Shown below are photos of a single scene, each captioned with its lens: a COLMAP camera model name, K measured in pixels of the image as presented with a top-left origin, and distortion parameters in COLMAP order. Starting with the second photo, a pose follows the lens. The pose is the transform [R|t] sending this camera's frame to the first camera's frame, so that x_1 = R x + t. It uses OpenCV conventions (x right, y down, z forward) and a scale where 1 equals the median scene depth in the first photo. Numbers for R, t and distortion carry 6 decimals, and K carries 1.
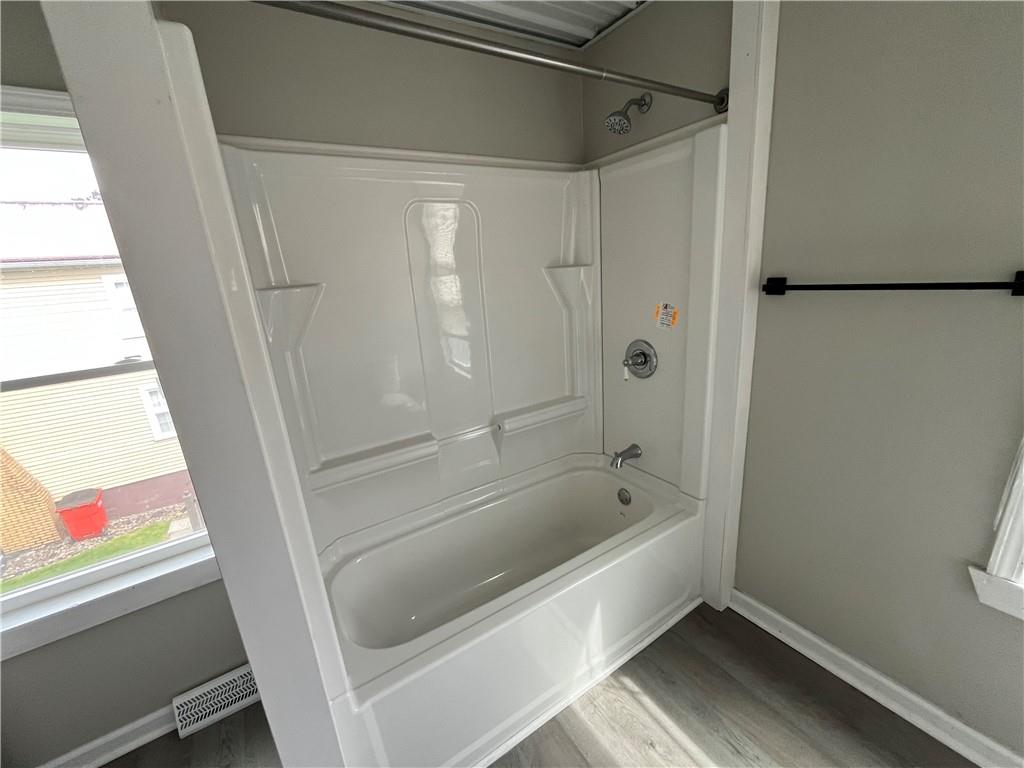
lens RADIAL K [[416.2, 0, 511.0], [0, 416.2, 385.0], [0, 0, 1]] dist [0.001813, -0.001234]
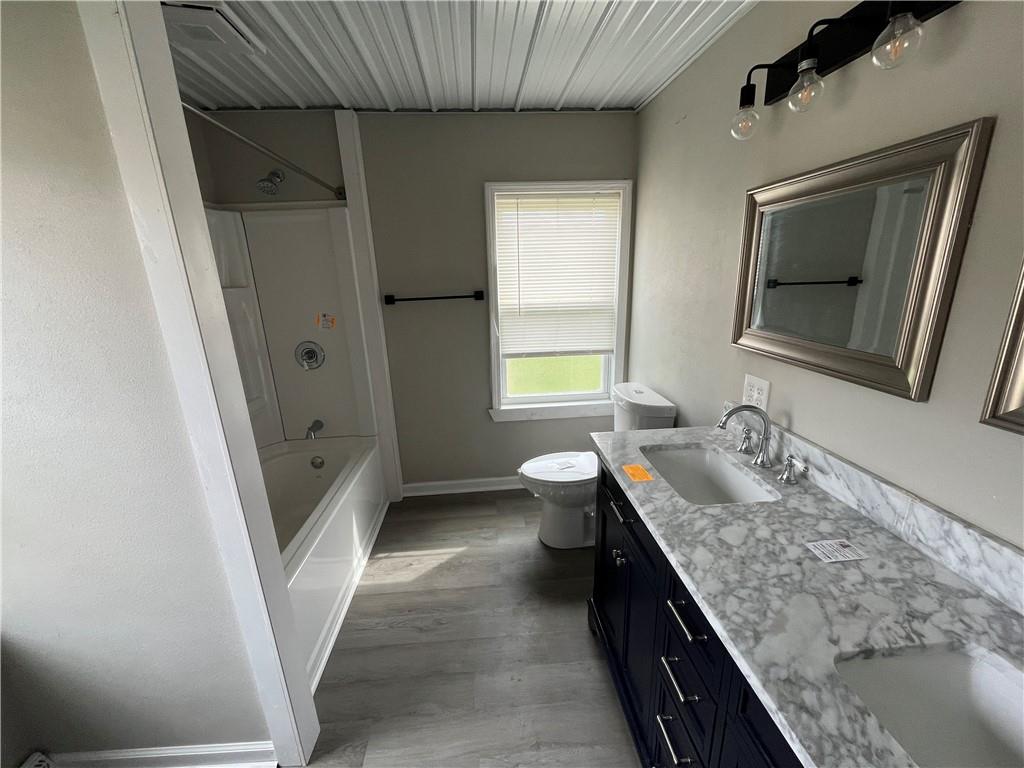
lens RADIAL K [[416.2, 0, 509.9], [0, 416.2, 381.9], [0, 0, 1]] dist [0.001813, -0.001234]
pose [[0.480853, -0.169876, 0.860188, -0.616964], [0.239132, 0.969269, 0.057741, 0.110629], [-0.843562, 0.177933, 0.506698, -0.254609]]
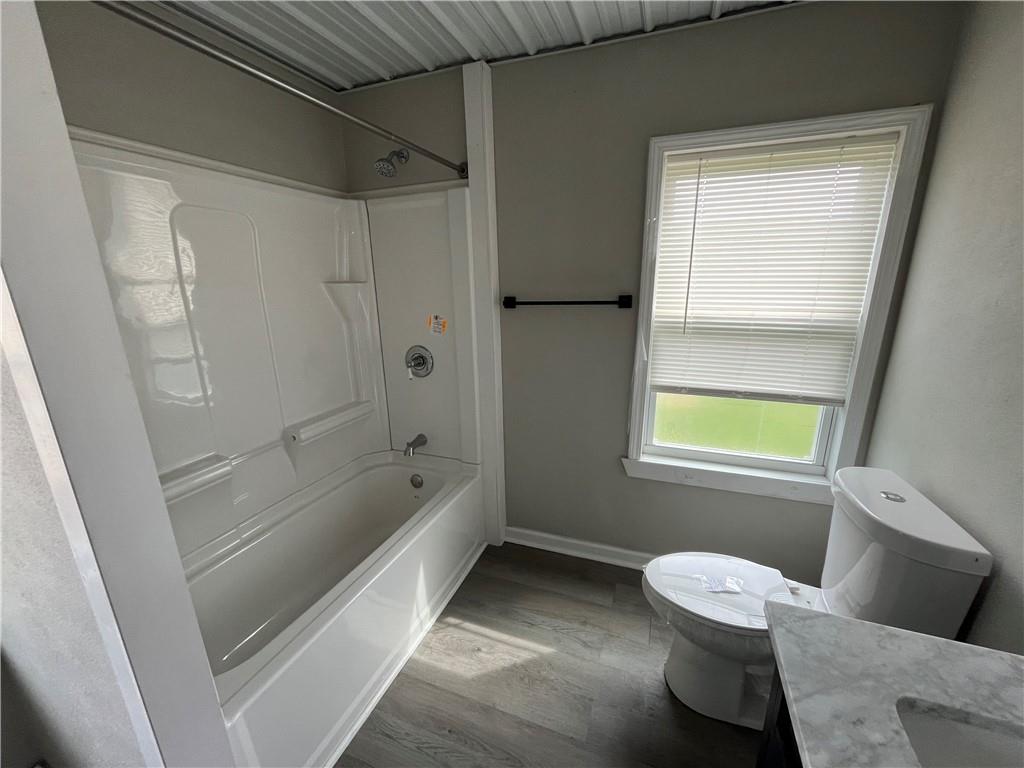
lens RADIAL K [[416.2, 0, 509.6], [0, 416.2, 384.2], [0, 0, 1]] dist [0.001813, -0.001234]
pose [[0.806631, -0.092545, 0.583766, -0.204389], [0.123624, 0.992237, -0.013519, 0.056648], [-0.577983, 0.083072, 0.811810, -0.135877]]
